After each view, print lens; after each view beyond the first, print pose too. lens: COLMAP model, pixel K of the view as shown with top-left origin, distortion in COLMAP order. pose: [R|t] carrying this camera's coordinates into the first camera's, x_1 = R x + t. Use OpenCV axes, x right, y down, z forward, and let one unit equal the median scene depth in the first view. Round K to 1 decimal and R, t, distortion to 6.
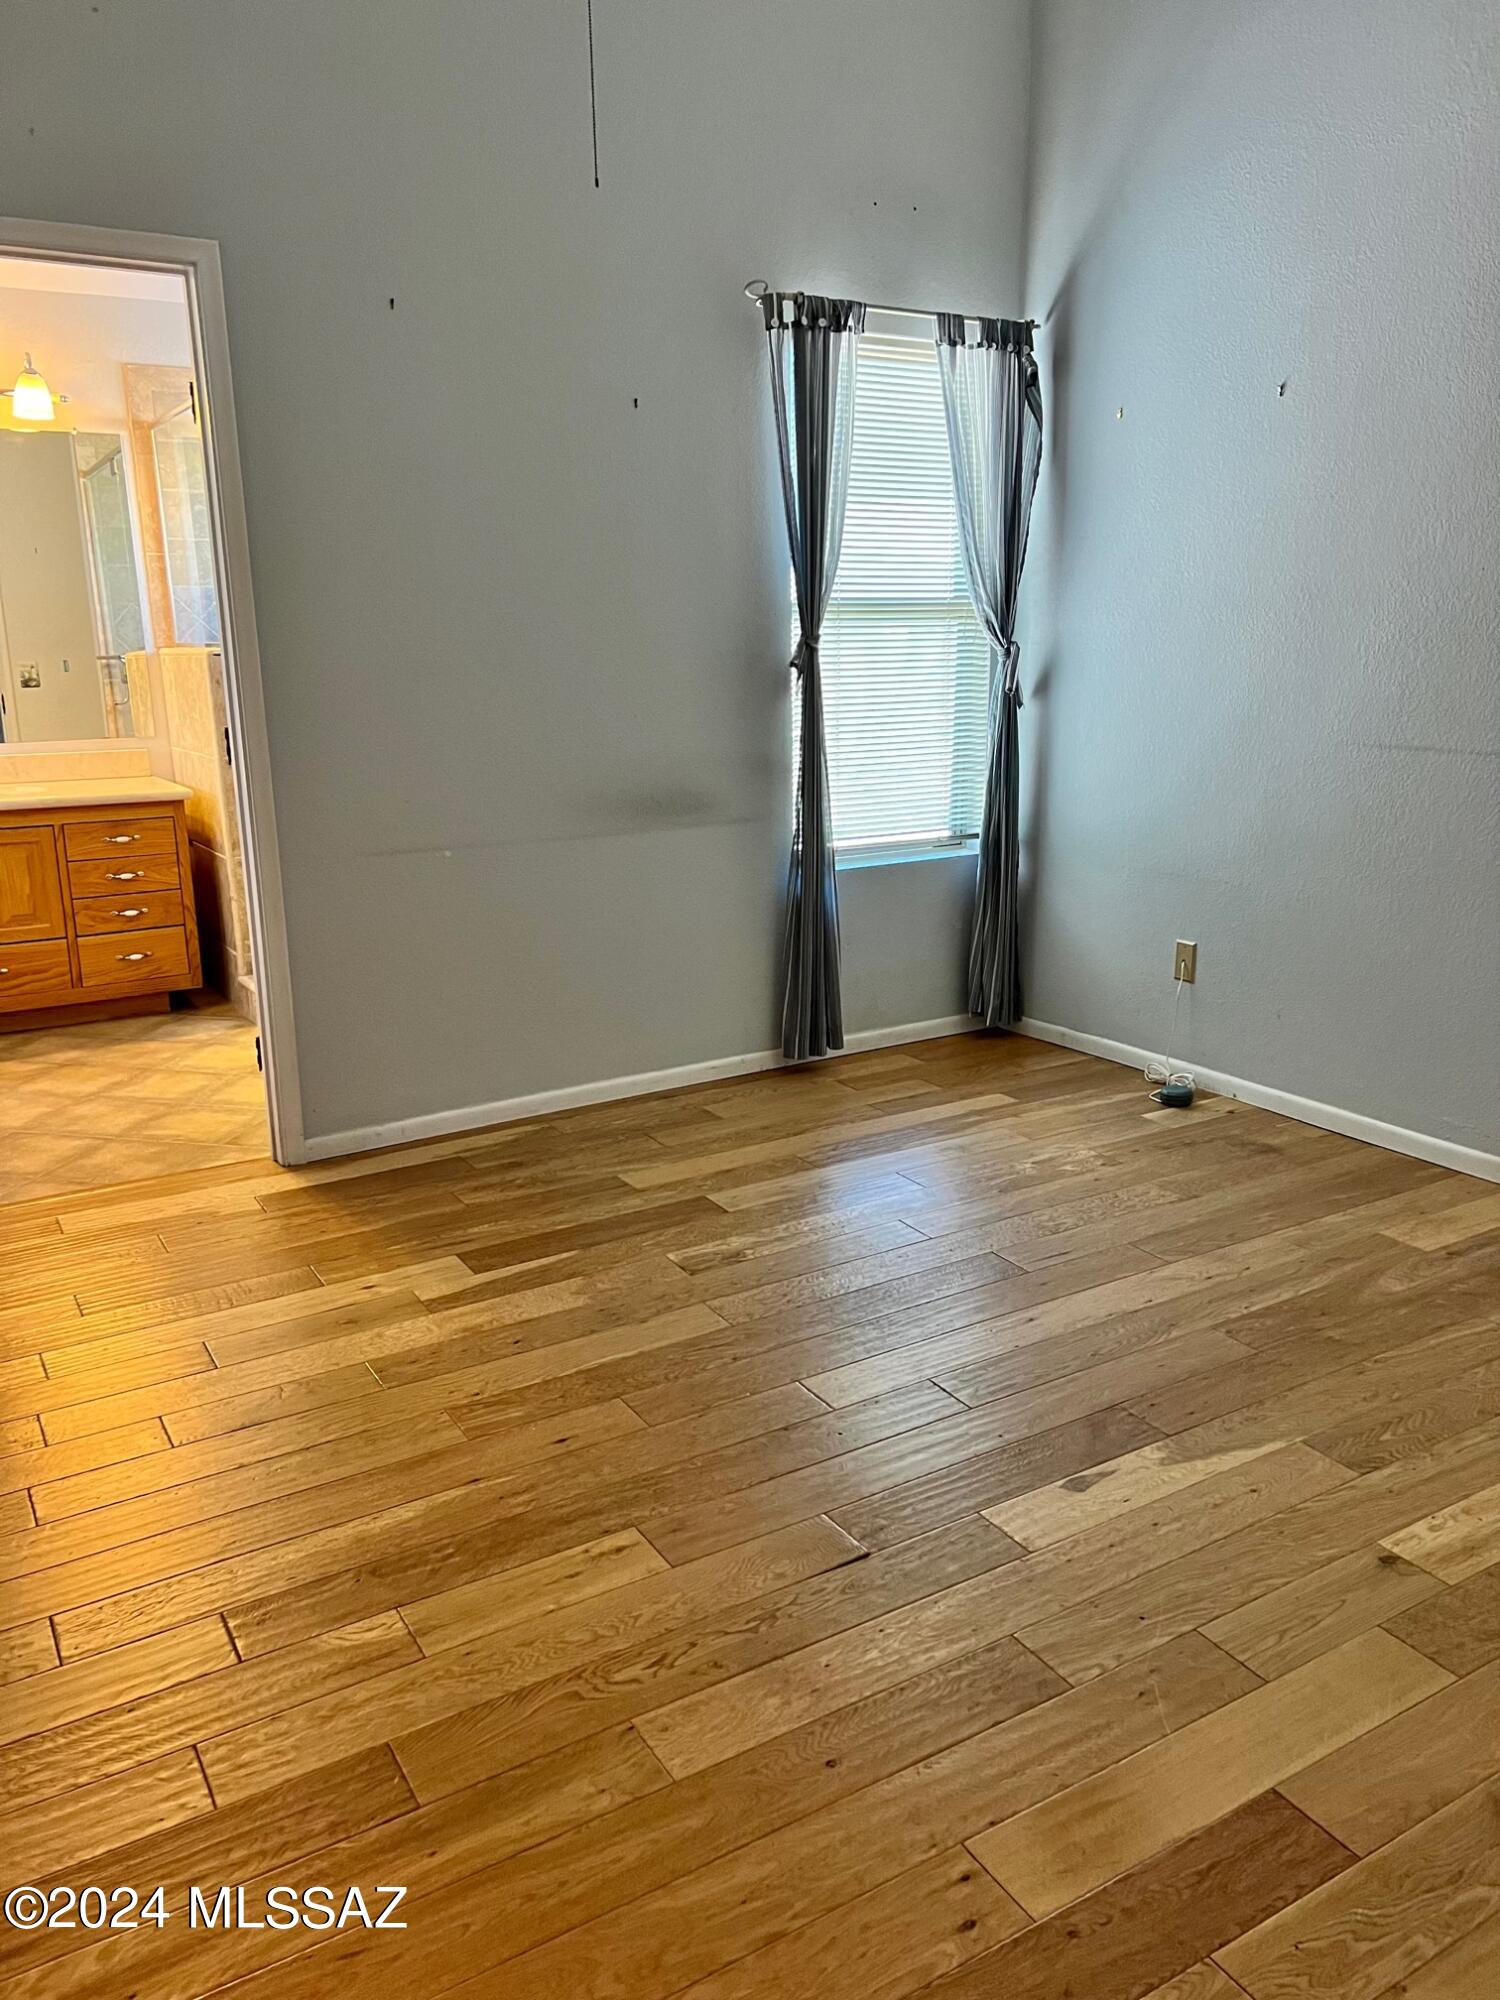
lens RADIAL K [[1501.5, 0, 744.4], [0, 1501.5, 1004.0], [0, 0, 1]] dist [0.060450, -0.067724]
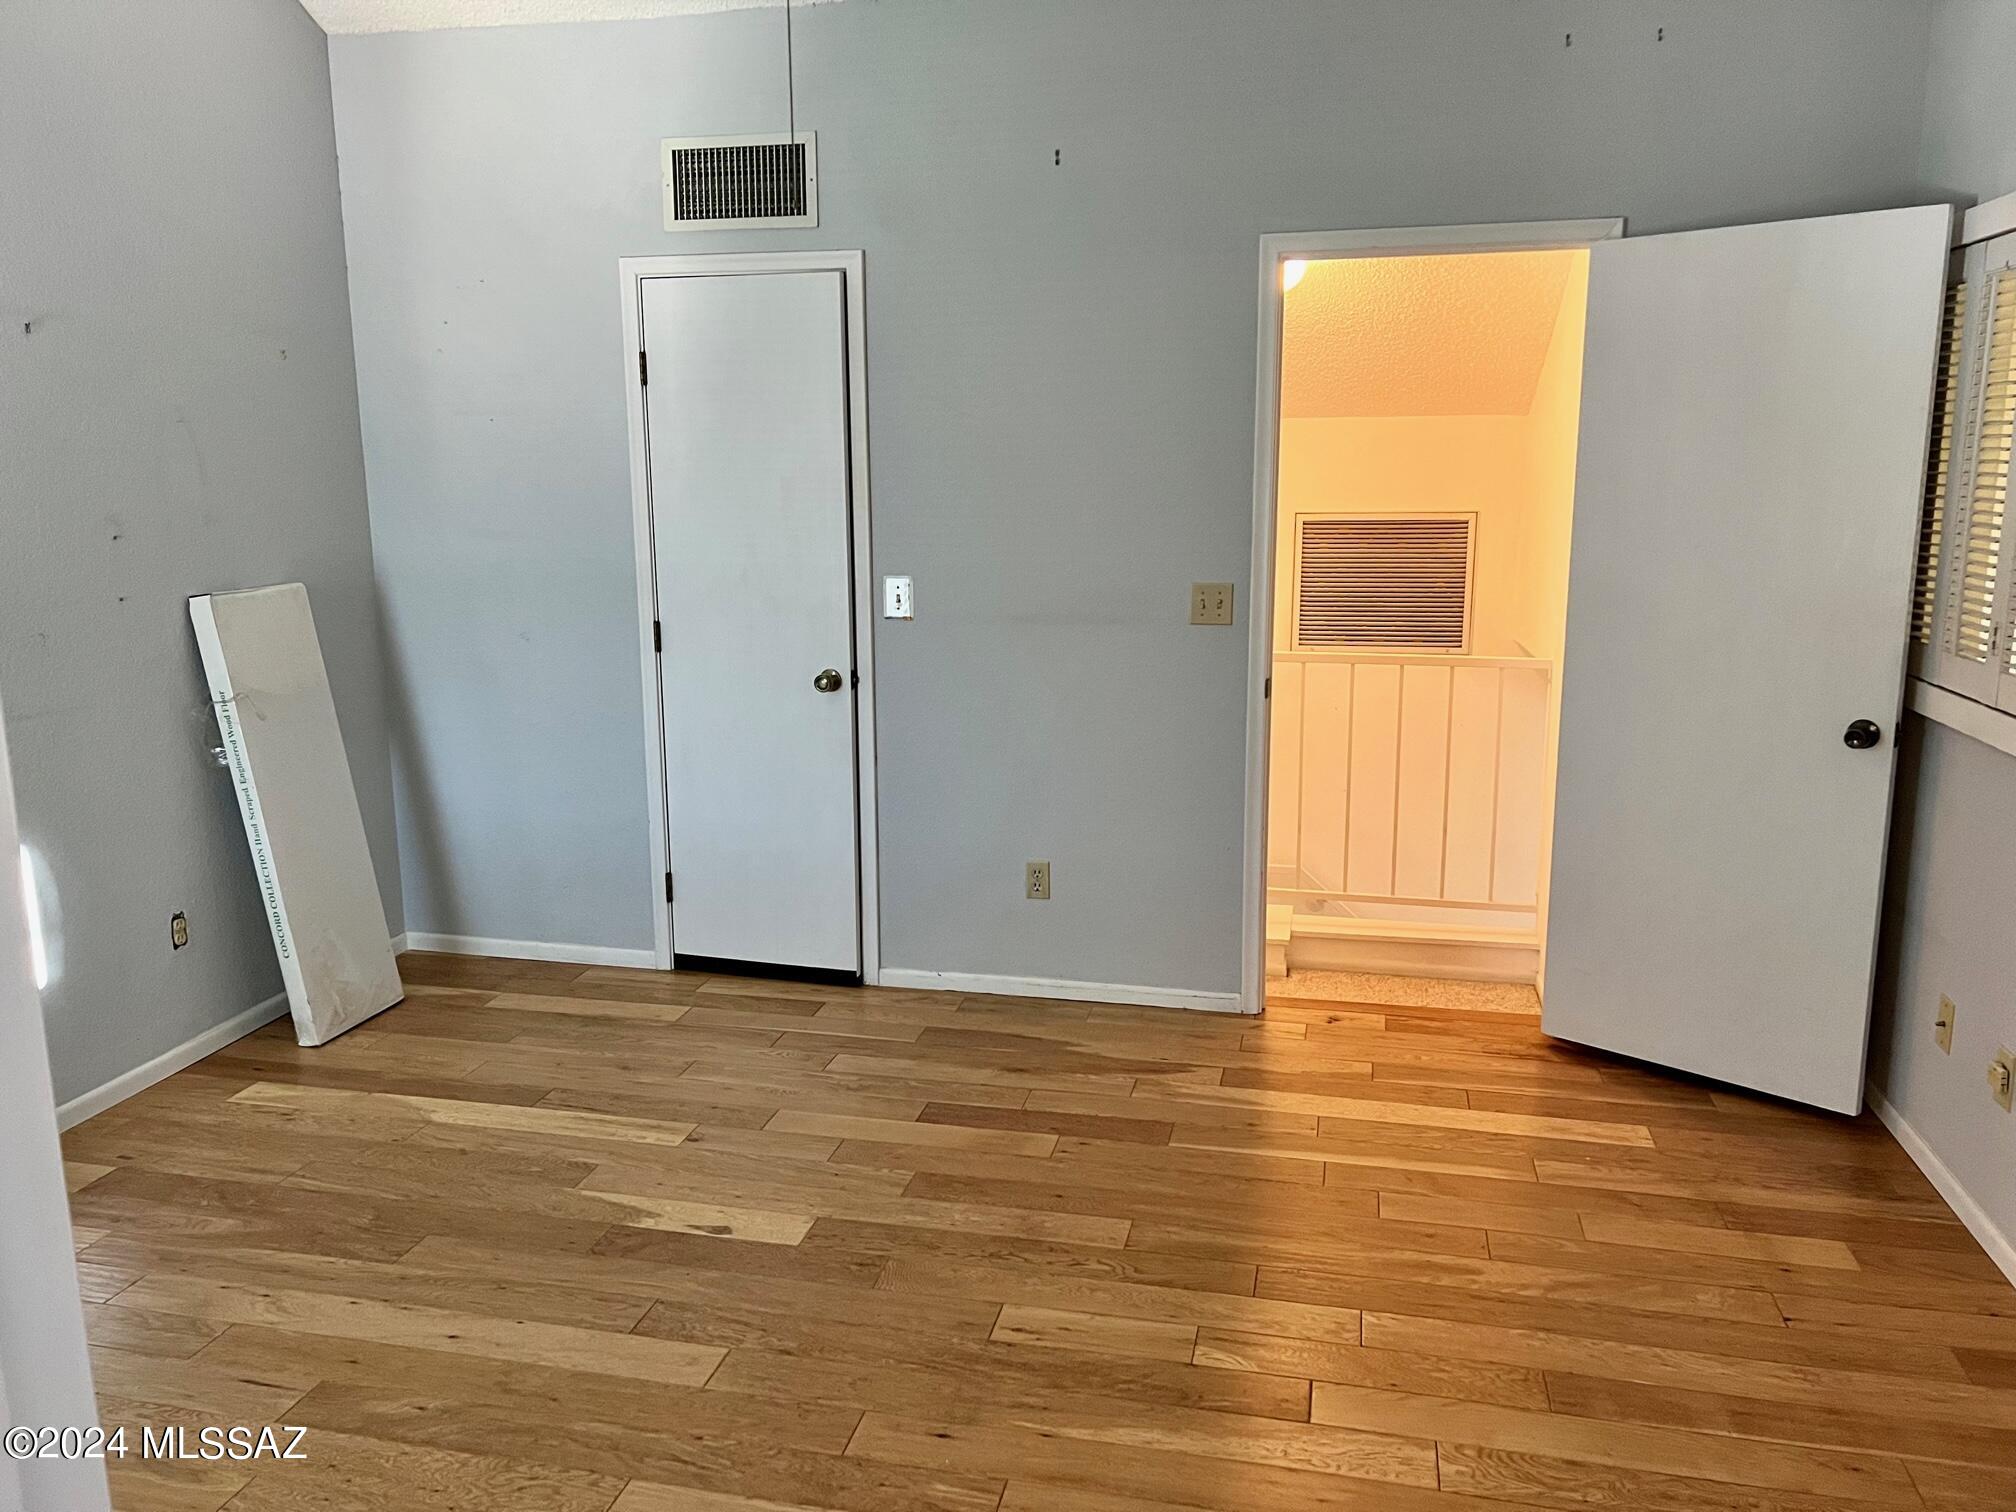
lens RADIAL K [[1513.5, 0, 1005.5], [0, 1513.5, 754.3], [0, 0, 1]] dist [0.060450, -0.067724]
pose [[-0.720118, -0.108793, 0.685269, -0.860829], [0.187676, 0.920276, 0.343322, -0.496417], [-0.667988, 0.375841, -0.642290, 1.588309]]
